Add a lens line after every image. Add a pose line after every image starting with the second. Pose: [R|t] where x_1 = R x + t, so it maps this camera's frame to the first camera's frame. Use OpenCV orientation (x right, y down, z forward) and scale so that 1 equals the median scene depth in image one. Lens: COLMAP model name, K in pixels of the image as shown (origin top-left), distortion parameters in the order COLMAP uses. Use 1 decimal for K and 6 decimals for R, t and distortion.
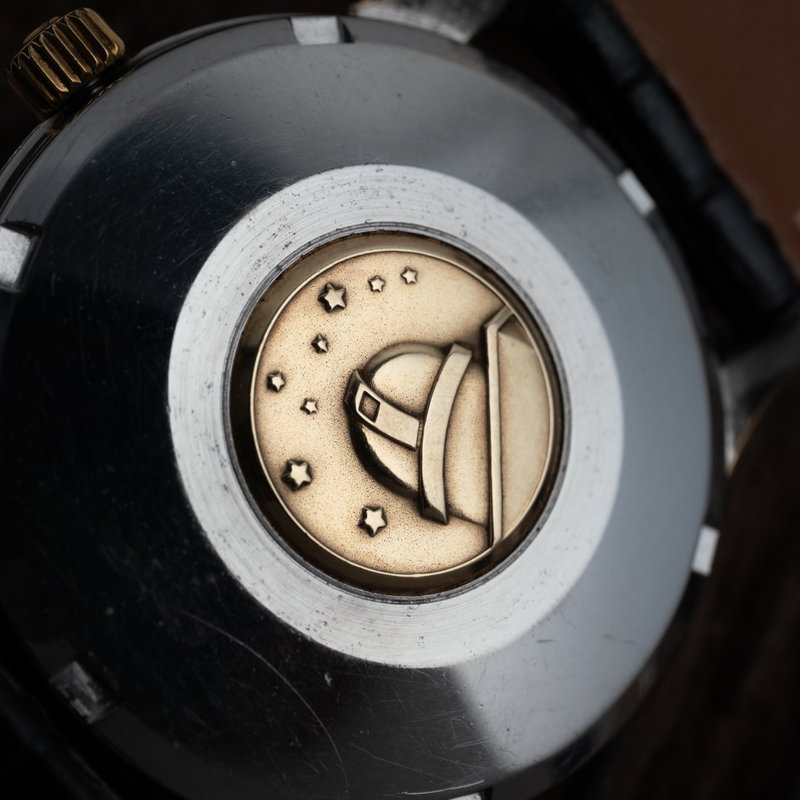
lens RADIAL K [[1384.8, 0, 400.0], [0, 1384.8, 400.0], [0, 0, 1]] dist [0.018135, 0.030335]
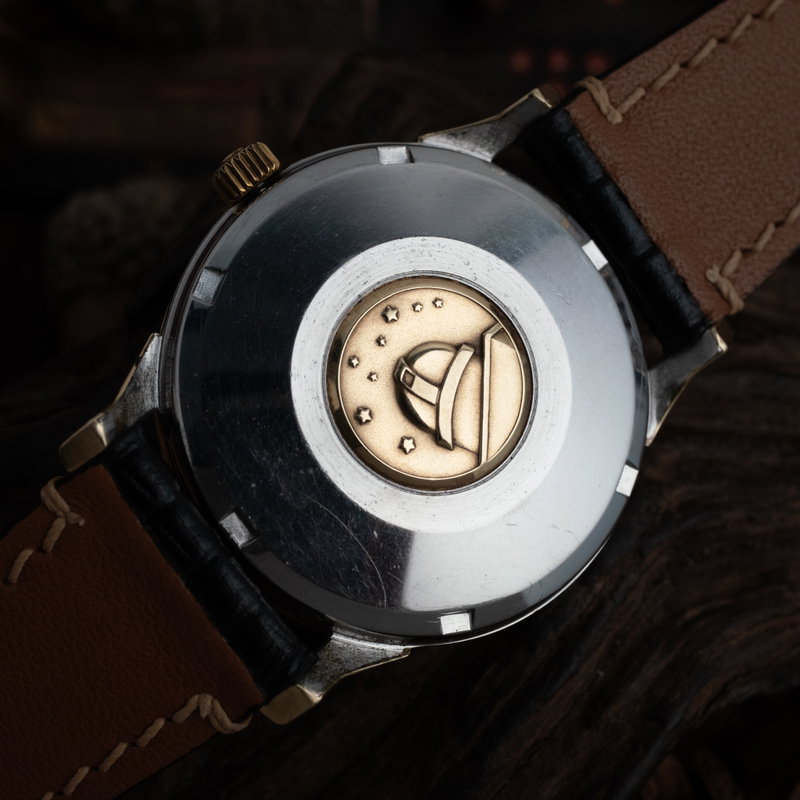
lens RADIAL K [[1384.8, 0, 400.0], [0, 1384.8, 400.0], [0, 0, 1]] dist [0.018135, 0.030335]
pose [[0.988269, 0.037549, -0.148037, 0.219011], [-0.040291, 0.999067, -0.015567, 0.057519], [0.147314, 0.021349, 0.988859, -0.682494]]
